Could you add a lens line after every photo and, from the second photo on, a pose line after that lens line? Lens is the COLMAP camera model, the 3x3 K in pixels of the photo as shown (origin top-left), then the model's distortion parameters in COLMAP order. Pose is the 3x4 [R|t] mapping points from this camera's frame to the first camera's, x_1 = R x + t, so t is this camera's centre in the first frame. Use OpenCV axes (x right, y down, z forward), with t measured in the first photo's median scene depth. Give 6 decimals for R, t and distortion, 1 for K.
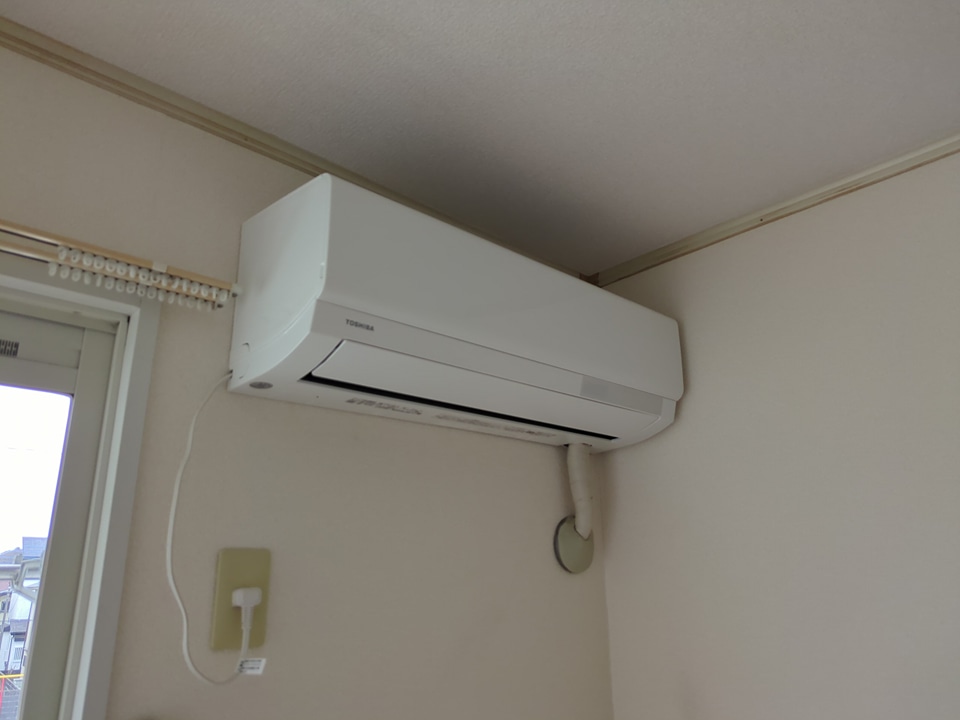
lens RADIAL K [[715.5, 0, 487.6], [0, 715.5, 358.5], [0, 0, 1]] dist [0.051140, -0.023220]
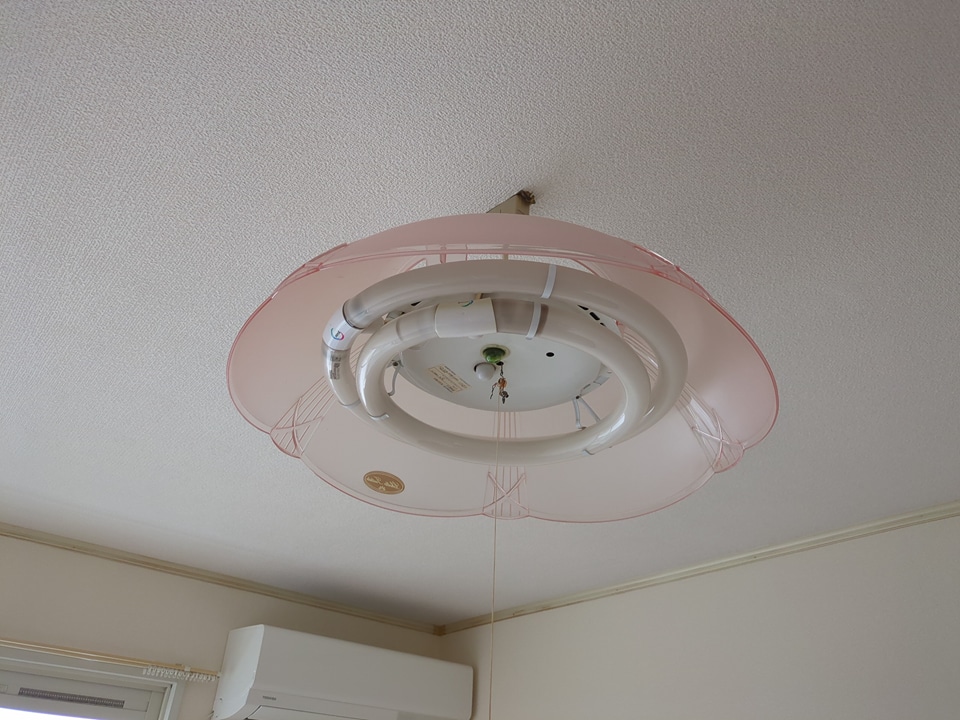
lens RADIAL K [[714.6, 0, 459.5], [0, 714.6, 350.3], [0, 0, 1]] dist [0.030692, -0.014207]
pose [[0.995488, 0.007509, -0.094591, 0.578203], [-0.033945, 0.959077, -0.281102, -0.445320], [0.088609, 0.283044, 0.955005, -1.310371]]
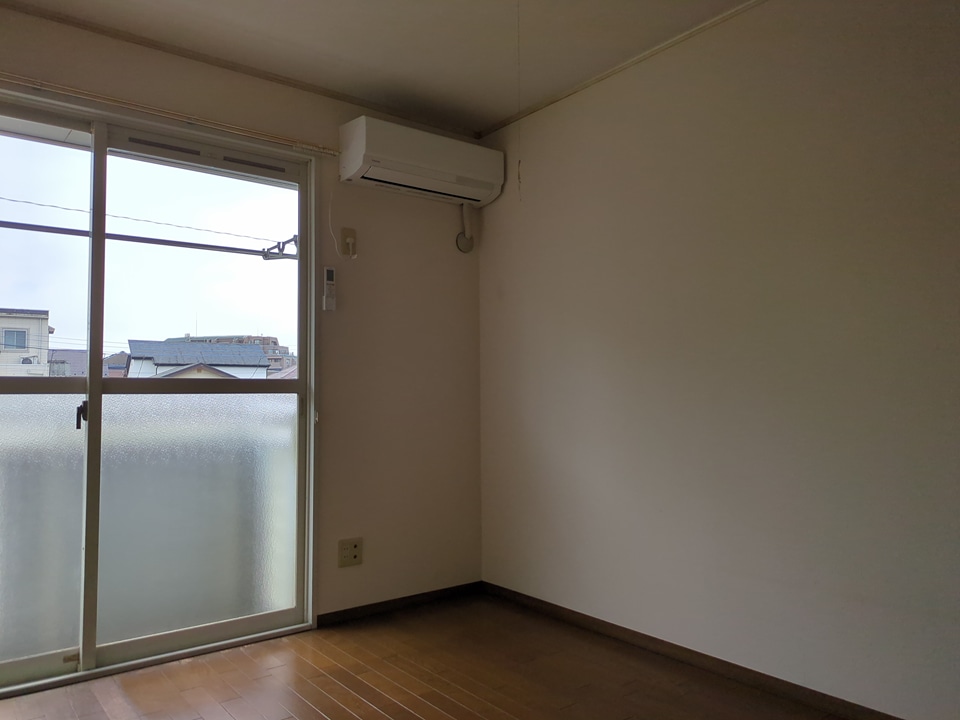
lens RADIAL K [[714.6, 0, 473.1], [0, 714.6, 362.3], [0, 0, 1]] dist [0.030692, -0.014207]
pose [[0.995034, 0.002662, -0.099502, 0.608640], [0.023355, 0.965490, 0.259392, 0.005275], [0.096759, -0.260428, 0.960633, -2.430385]]
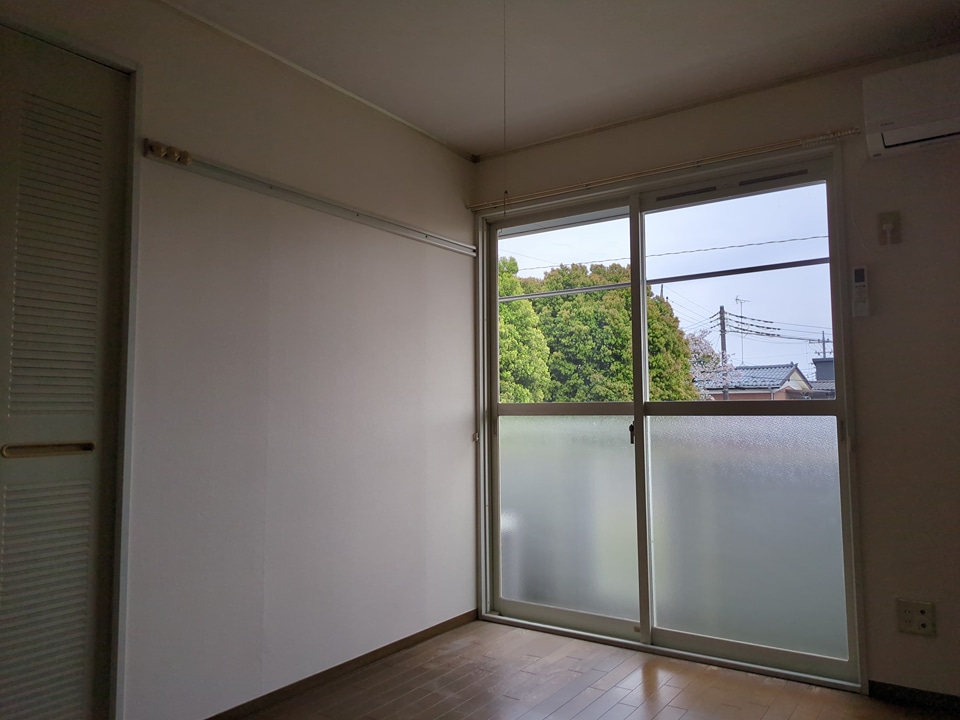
lens RADIAL K [[714.6, 0, 475.7], [0, 714.6, 358.4], [0, 0, 1]] dist [0.030692, -0.014207]
pose [[0.205693, -0.061792, -0.976664, 2.058118], [0.302278, 0.953214, 0.003354, 0.311210], [0.930762, -0.295913, 0.214748, -1.283219]]
